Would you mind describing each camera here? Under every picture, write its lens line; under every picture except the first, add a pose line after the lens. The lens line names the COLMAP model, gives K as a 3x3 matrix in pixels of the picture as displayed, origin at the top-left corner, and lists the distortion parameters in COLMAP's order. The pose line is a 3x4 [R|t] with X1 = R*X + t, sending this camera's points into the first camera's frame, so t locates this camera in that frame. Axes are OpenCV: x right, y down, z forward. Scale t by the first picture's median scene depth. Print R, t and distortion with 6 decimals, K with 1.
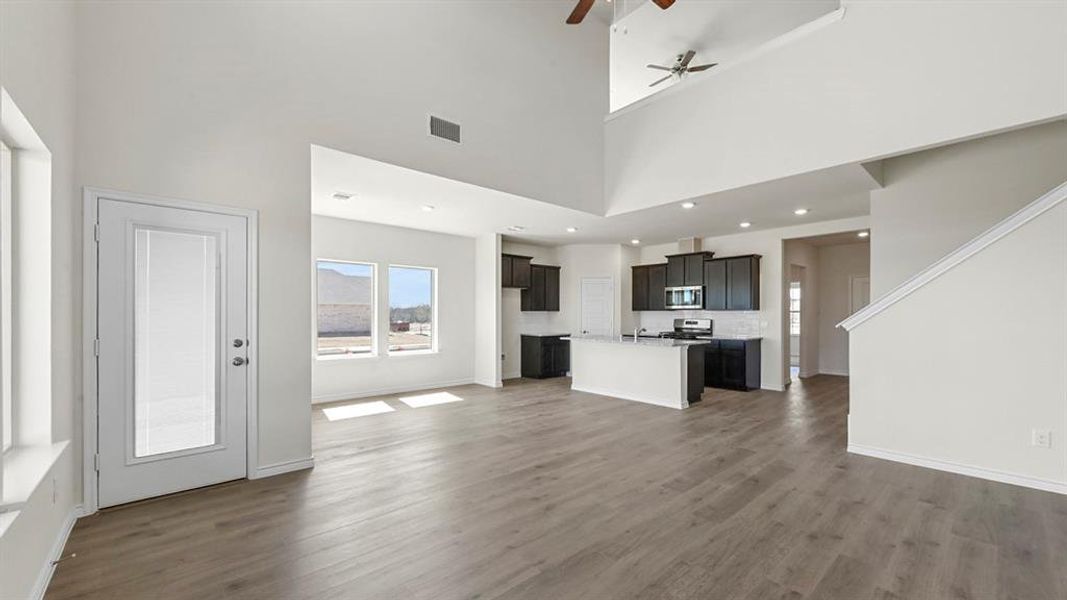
lens RADIAL K [[414.7, 0, 528.5], [0, 414.7, 315.2], [0, 0, 1]] dist [0.001527, -0.003240]
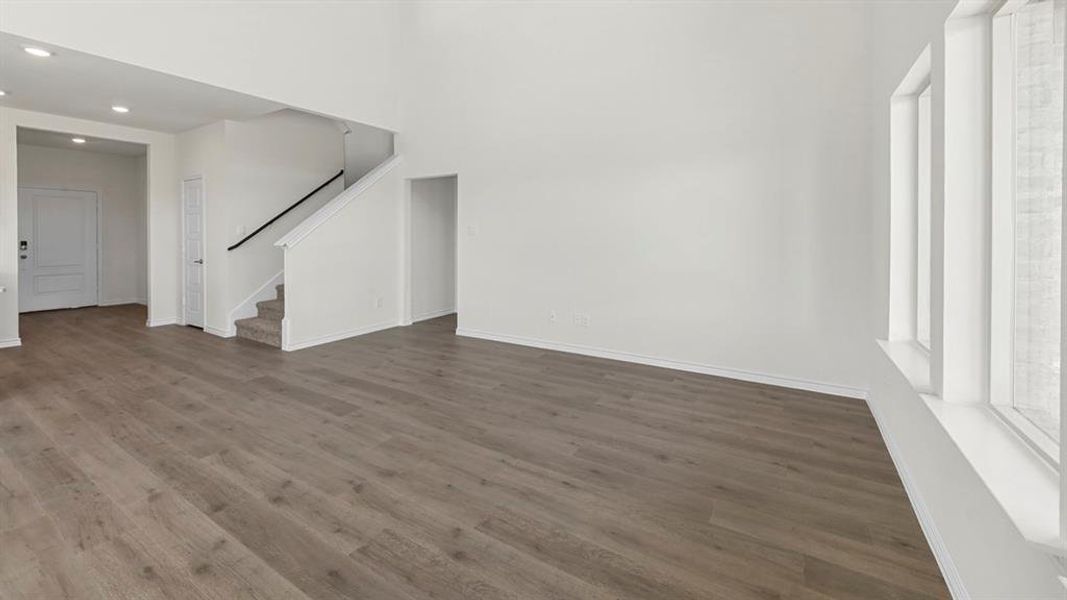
lens RADIAL K [[414.7, 0, 545.2], [0, 414.7, 240.4], [0, 0, 1]] dist [0.001527, -0.003240]
pose [[-0.318011, -0.010897, 0.948024, -0.317271], [0.000862, 0.999930, 0.011783, 0.000783], [-0.948087, 0.004565, -0.317980, 0.379654]]
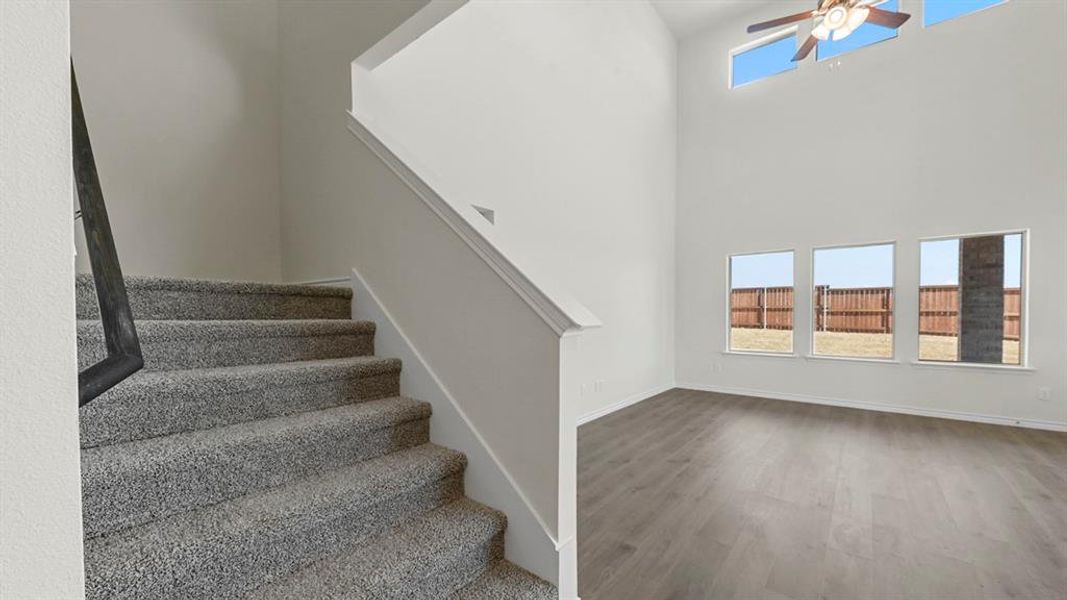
lens RADIAL K [[414.7, 0, 534.3], [0, 414.7, 322.1], [0, 0, 1]] dist [0.001527, -0.003240]
pose [[-0.983487, 0.001154, -0.180976, 0.494429], [-0.002655, 0.999780, 0.020806, 0.011676], [0.180960, 0.020943, -0.983267, 0.777203]]
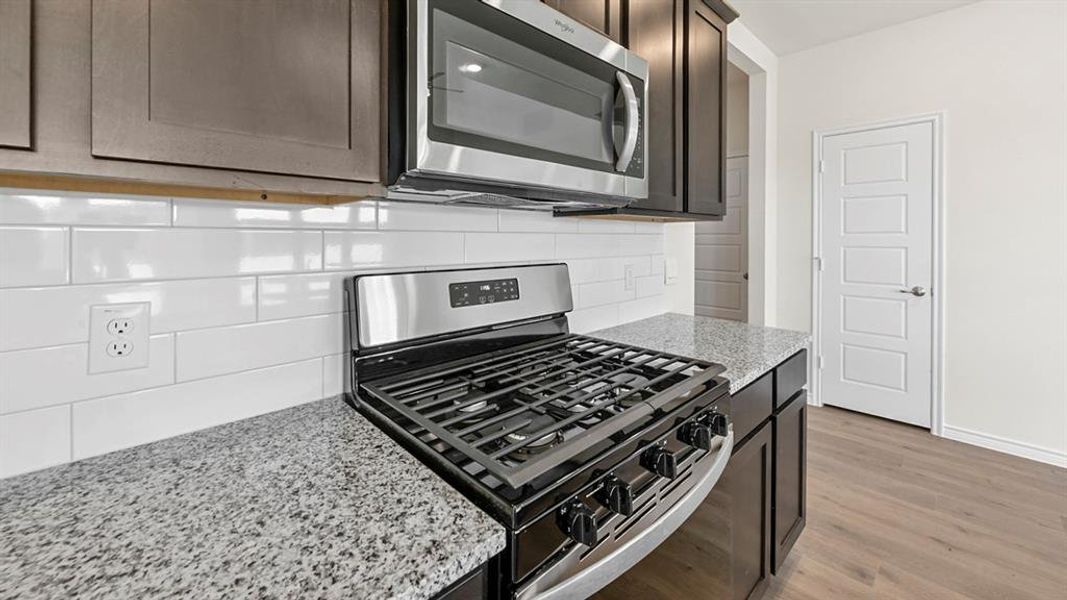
lens RADIAL K [[414.7, 0, 533.5], [0, 414.7, 239.0], [0, 0, 1]] dist [0.001527, -0.003240]
pose [[-0.047680, -0.009224, 0.998820, 0.275843], [-0.001827, 0.999956, 0.009148, -0.002427], [-0.998861, -0.001389, -0.047695, 1.136110]]
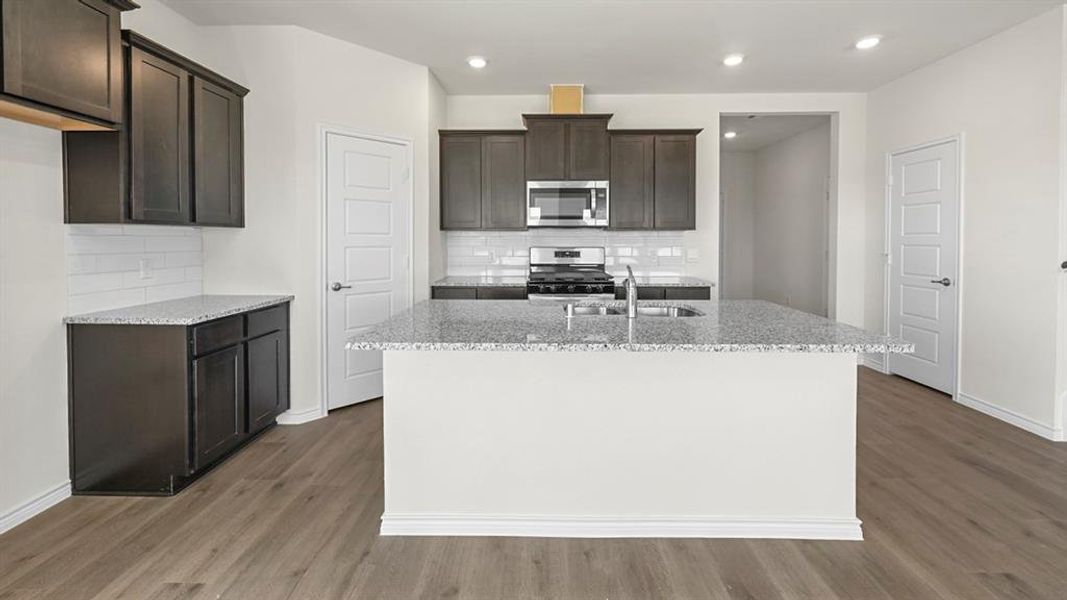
lens RADIAL K [[414.7, 0, 536.1], [0, 414.7, 247.2], [0, 0, 1]] dist [0.001527, -0.003240]
pose [[0.670570, -0.014919, 0.741697, -0.016633], [0.003233, 0.999847, 0.017189, 0.000762], [-0.741840, -0.009129, 0.670515, 0.784877]]
